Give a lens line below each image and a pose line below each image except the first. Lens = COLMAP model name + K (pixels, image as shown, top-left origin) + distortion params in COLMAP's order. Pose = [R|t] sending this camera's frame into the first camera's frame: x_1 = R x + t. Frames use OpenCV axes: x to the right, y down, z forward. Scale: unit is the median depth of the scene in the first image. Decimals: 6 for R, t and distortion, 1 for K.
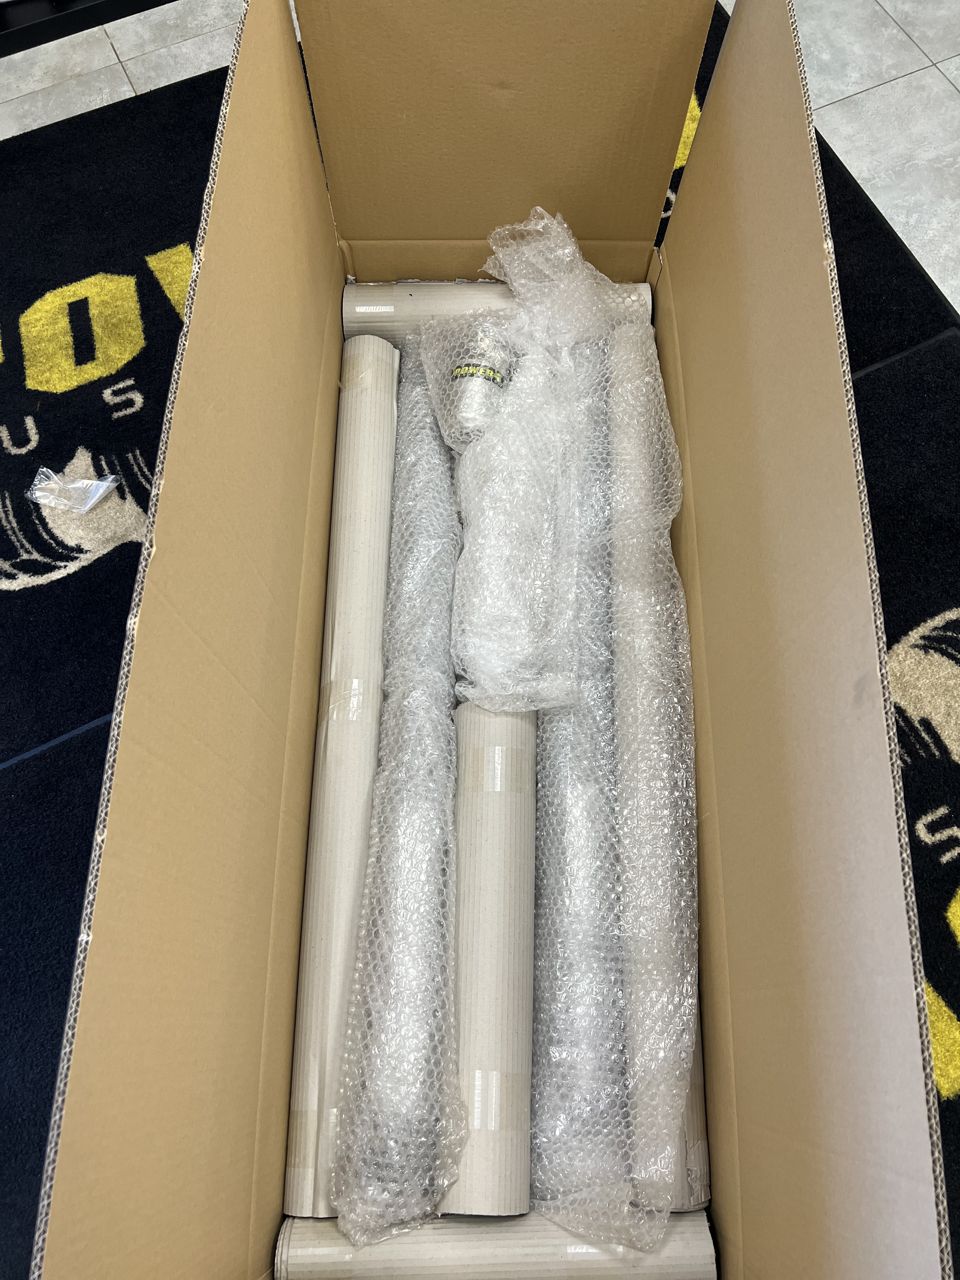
lens RADIAL K [[980.6, 0, 481.7], [0, 980.6, 644.9], [0, 0, 1]] dist [0.061316, -0.071263]
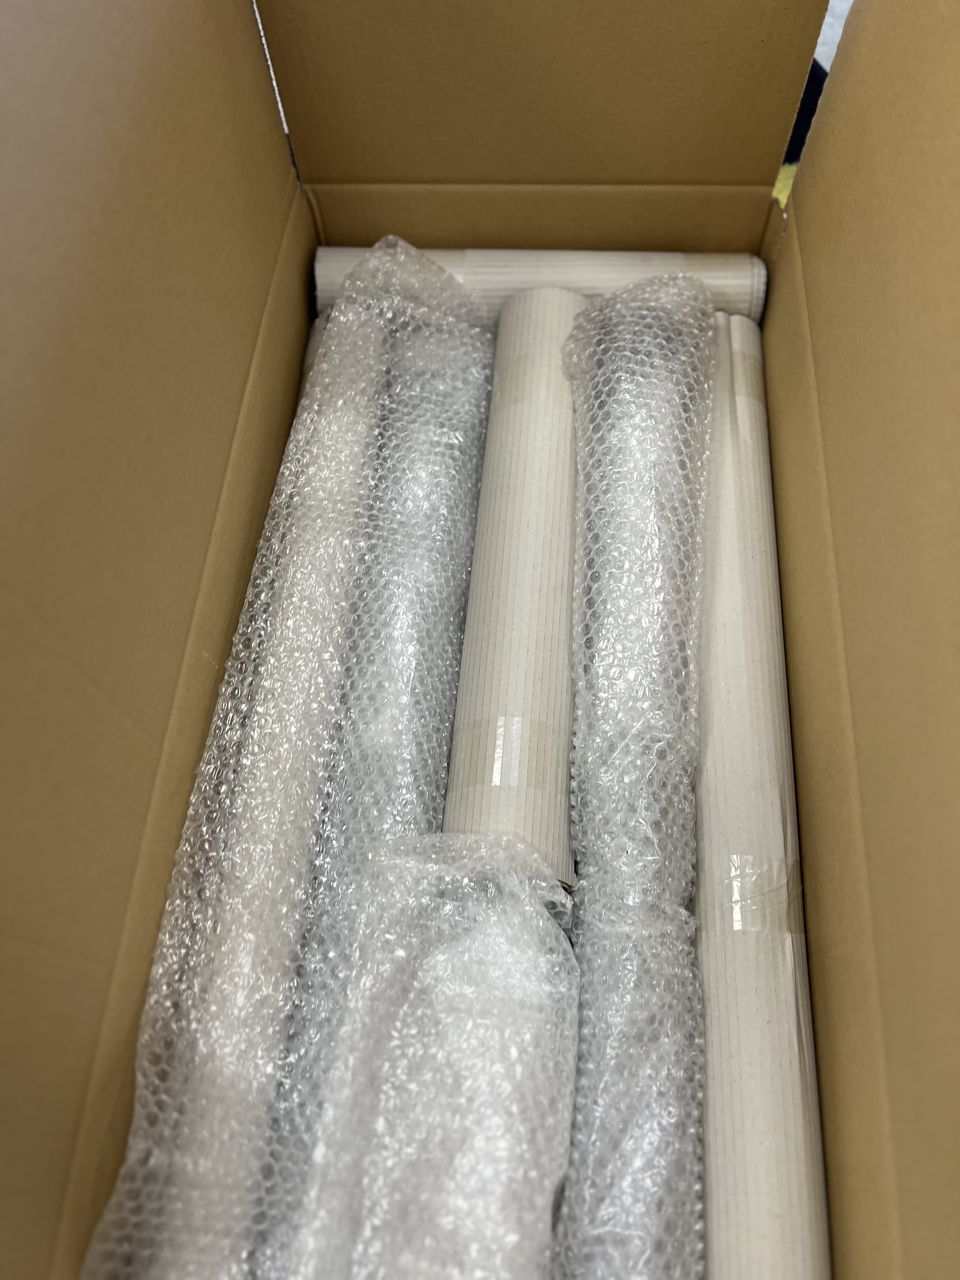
lens RADIAL K [[980.6, 0, 484.7], [0, 980.6, 644.4], [0, 0, 1]] dist [0.061316, -0.071263]
pose [[-0.997221, -0.030817, 0.067822, -0.010273], [0.070337, -0.689412, 0.720947, -0.289554], [0.024540, 0.723714, 0.689664, 0.500226]]
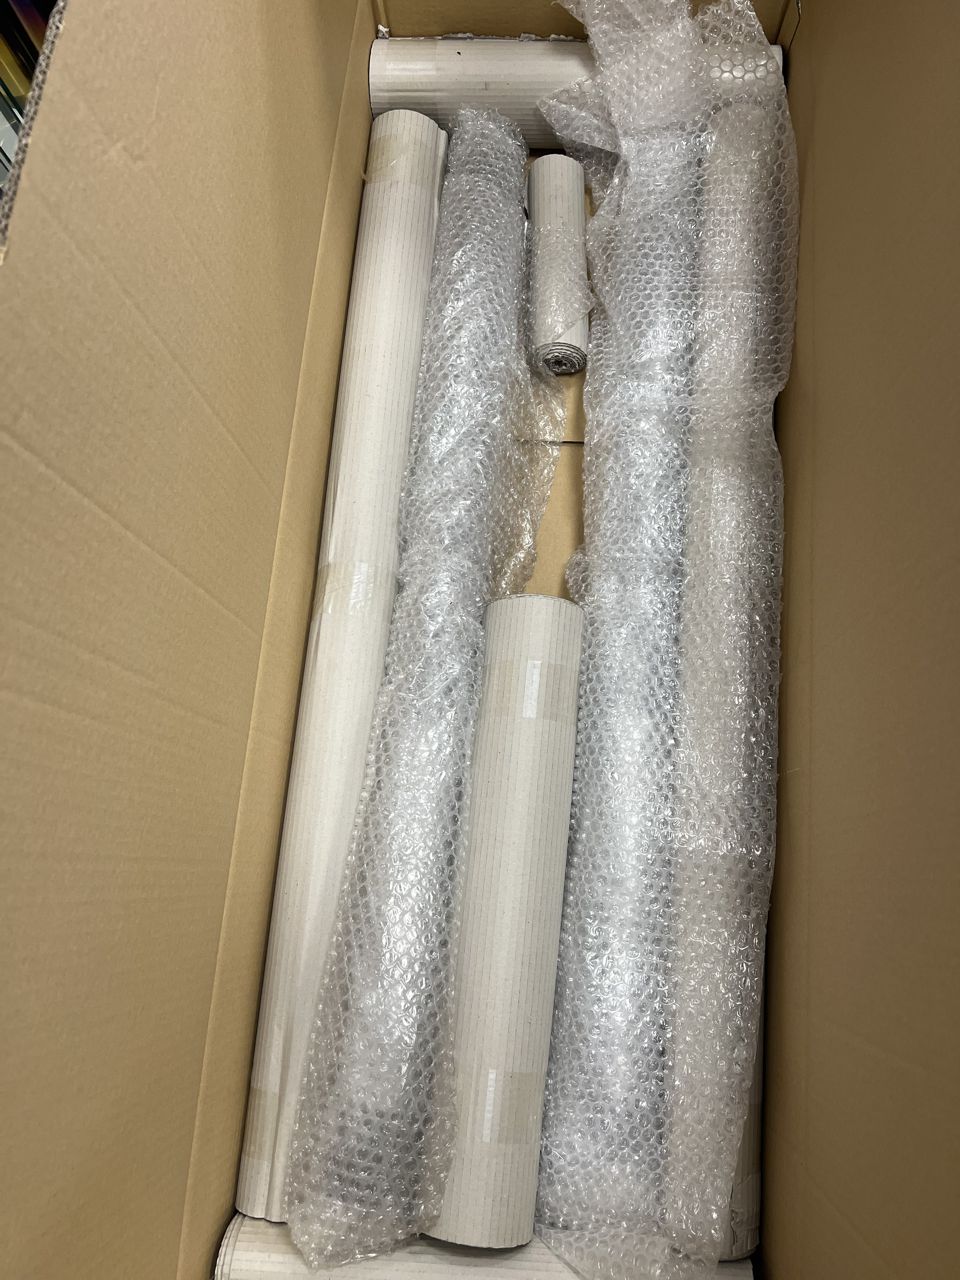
lens RADIAL K [[980.6, 0, 486.1], [0, 980.6, 643.5], [0, 0, 1]] dist [0.061316, -0.071263]
pose [[0.995249, 0.058790, -0.077608, 0.039800], [-0.048260, 0.990180, 0.131202, -0.009262], [0.084559, -0.126833, 0.988313, 0.231080]]
